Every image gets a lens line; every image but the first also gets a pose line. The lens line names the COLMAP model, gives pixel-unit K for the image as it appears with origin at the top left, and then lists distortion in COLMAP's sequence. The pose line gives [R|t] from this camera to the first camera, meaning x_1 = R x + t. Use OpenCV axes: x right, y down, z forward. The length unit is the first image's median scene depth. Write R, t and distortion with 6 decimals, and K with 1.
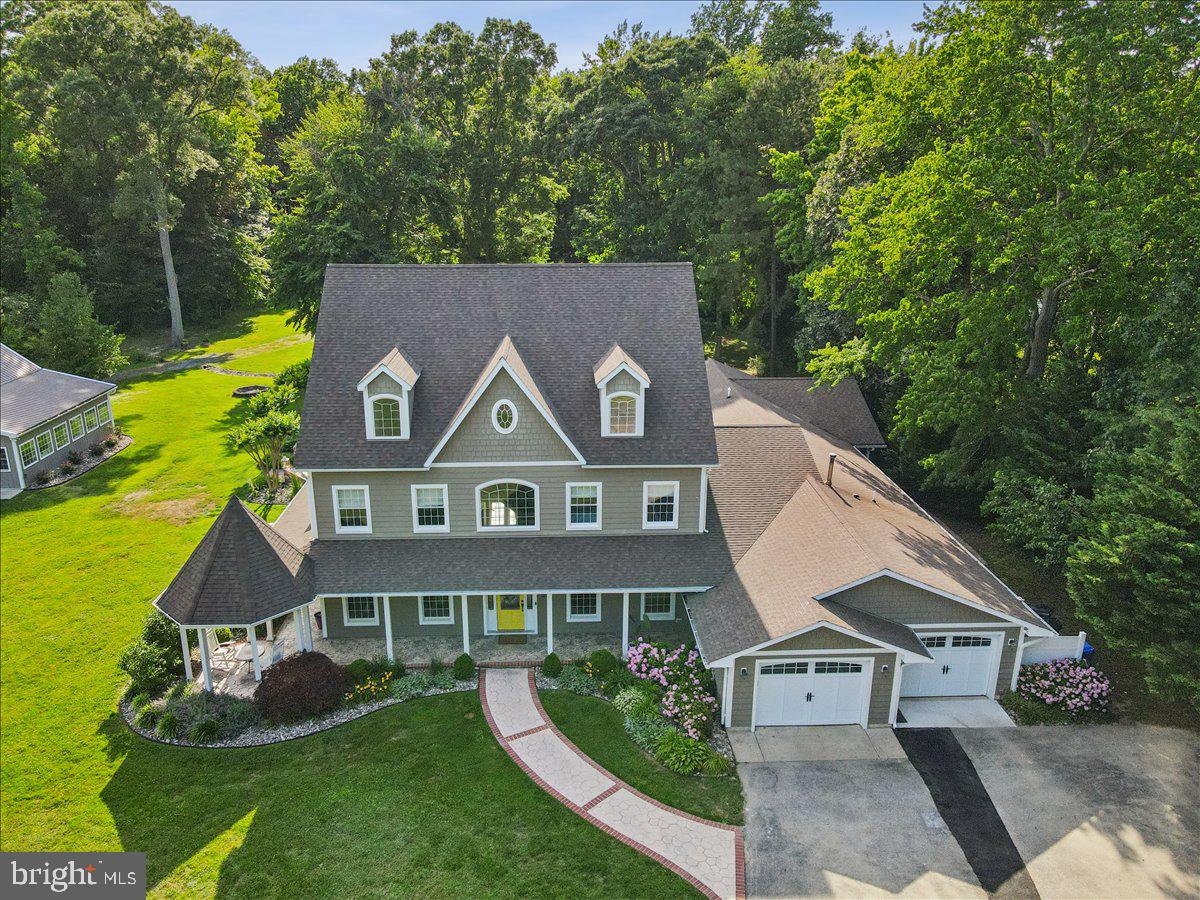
lens RADIAL K [[884.6, 0, 583.4], [0, 884.6, 442.8], [0, 0, 1]] dist [0.005017, 0.002965]
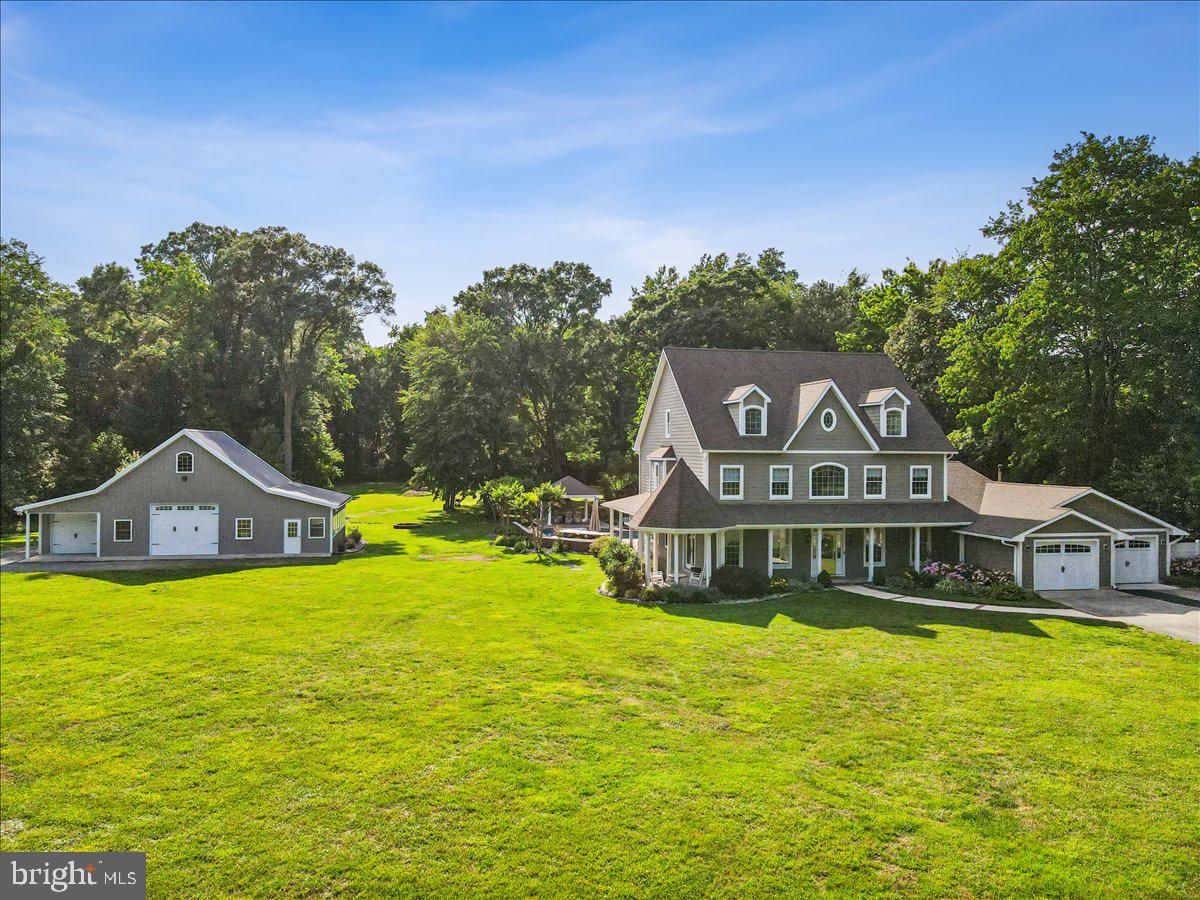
lens RADIAL K [[884.6, 0, 583.4], [0, 884.6, 442.8], [0, 0, 1]] dist [0.005017, 0.002965]
pose [[0.989101, 0.004095, 0.147180, -0.739418], [0.040484, 0.953519, -0.298600, 0.453741], [-0.141561, 0.301304, 0.942962, -0.398039]]
